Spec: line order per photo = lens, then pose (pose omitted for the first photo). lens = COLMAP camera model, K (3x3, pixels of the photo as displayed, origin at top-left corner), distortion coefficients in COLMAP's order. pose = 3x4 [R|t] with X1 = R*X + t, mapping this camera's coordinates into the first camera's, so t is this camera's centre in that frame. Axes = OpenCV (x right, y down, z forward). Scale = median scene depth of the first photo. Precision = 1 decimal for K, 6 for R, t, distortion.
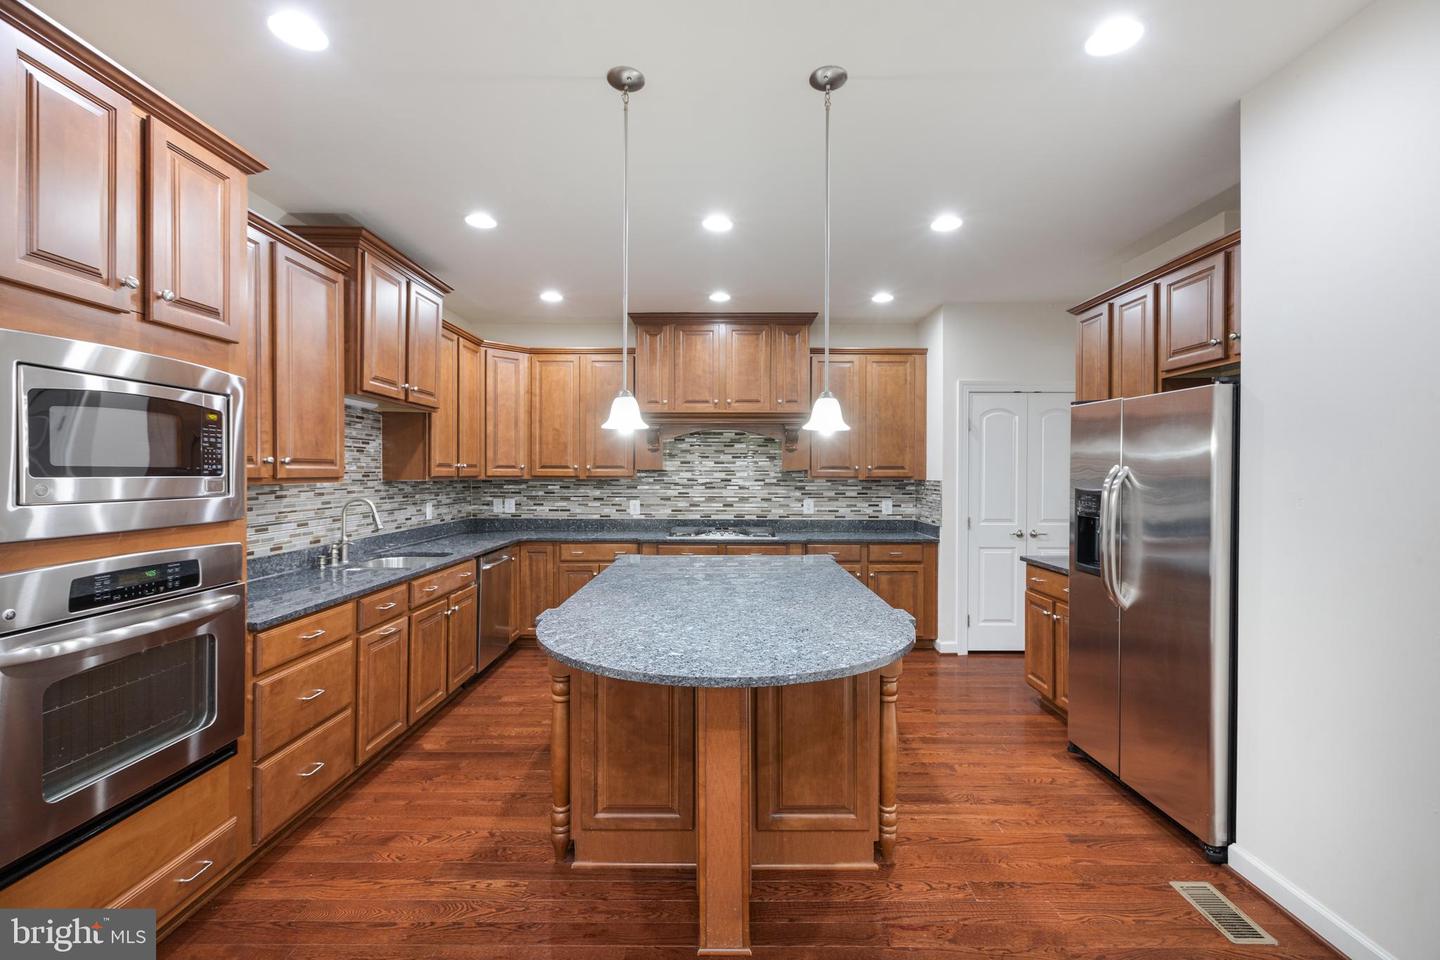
lens RADIAL K [[636.7, 0, 721.5], [0, 636.7, 476.0], [0, 0, 1]] dist [0.001254, 0.000056]
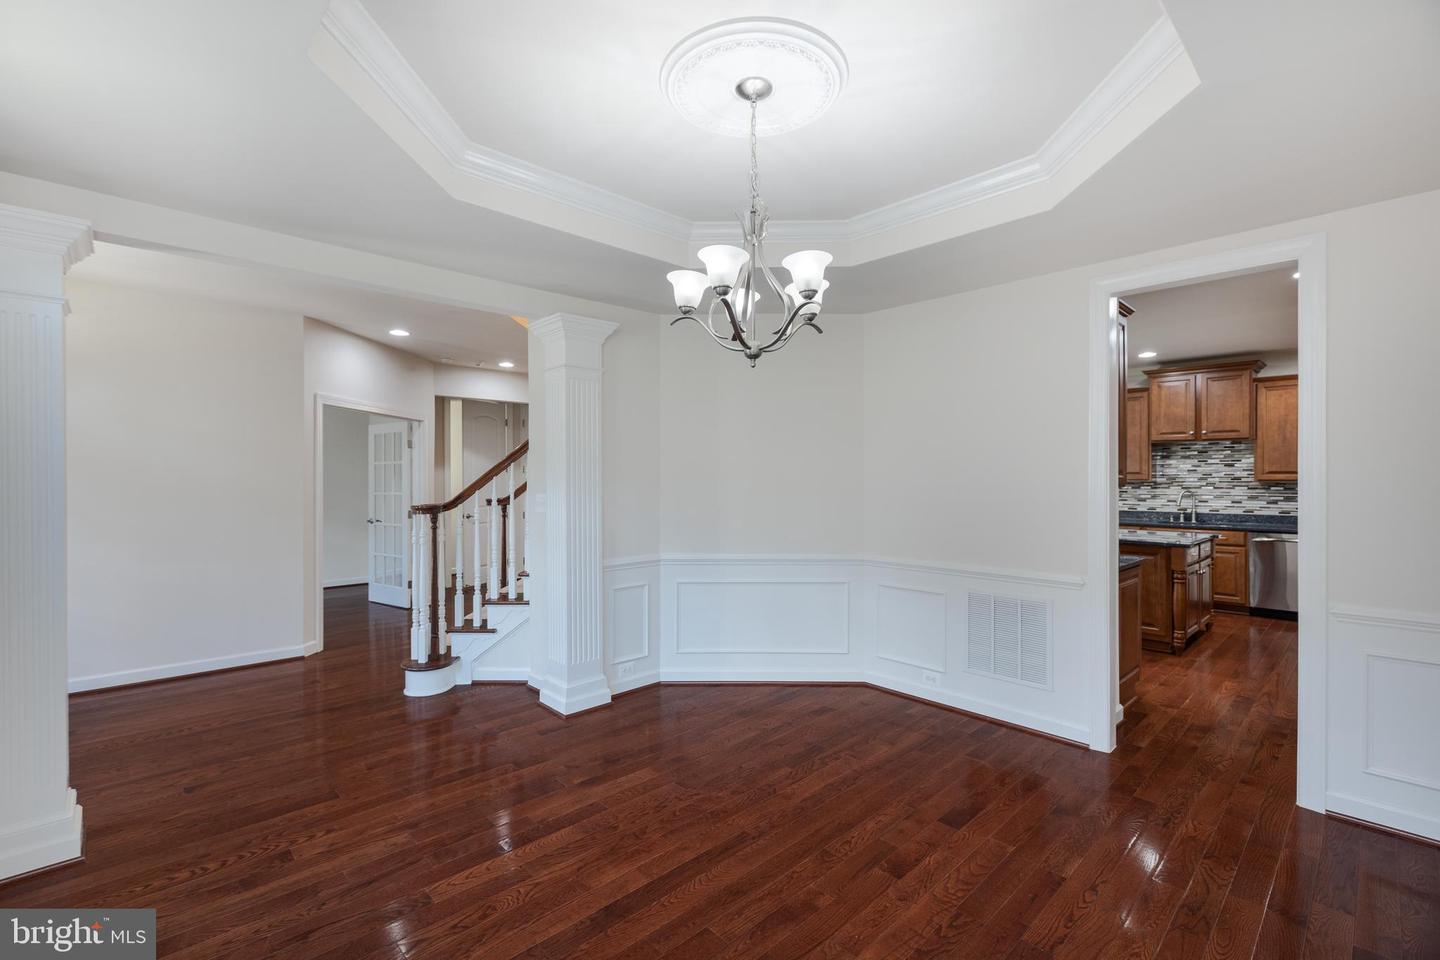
lens RADIAL K [[636.7, 0, 718.8], [0, 636.7, 478.3], [0, 0, 1]] dist [0.001254, 0.000056]
pose [[-0.724127, 0.000037, -0.689666, 1.350563], [-0.003521, 0.999987, 0.003750, -0.003692], [0.689657, 0.005144, -0.724118, 1.023147]]
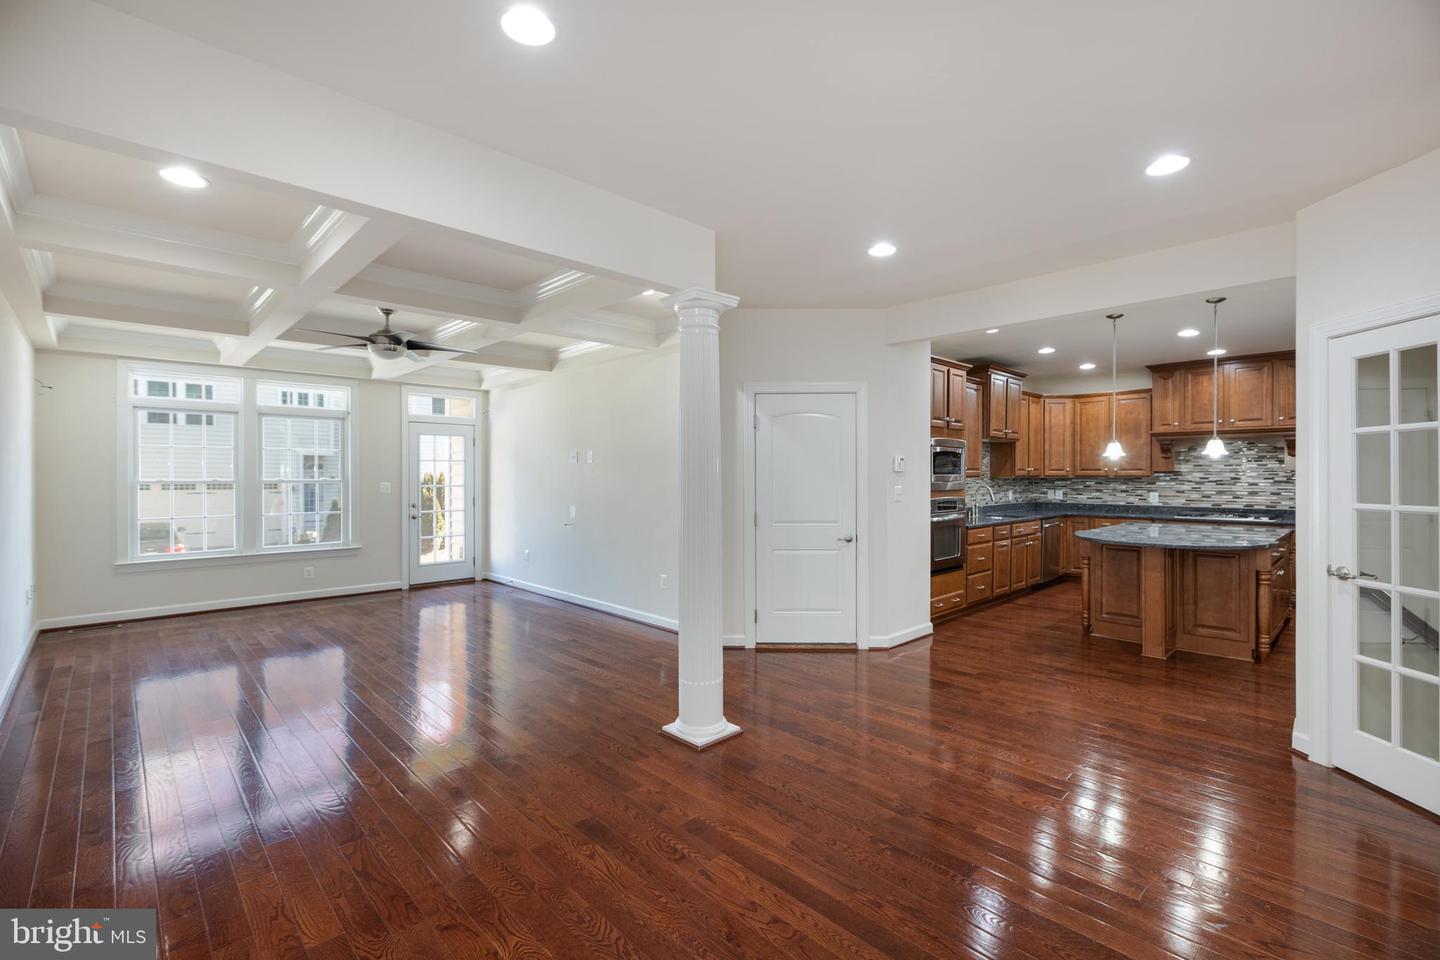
lens RADIAL K [[636.7, 0, 717.6], [0, 636.7, 476.7], [0, 0, 1]] dist [0.001254, 0.000056]
pose [[0.693957, 0.000480, -0.720017, 0.242075], [-0.000905, 1.000000, -0.000206, 0.004541], [0.720016, 0.000795, 0.693957, -0.787171]]
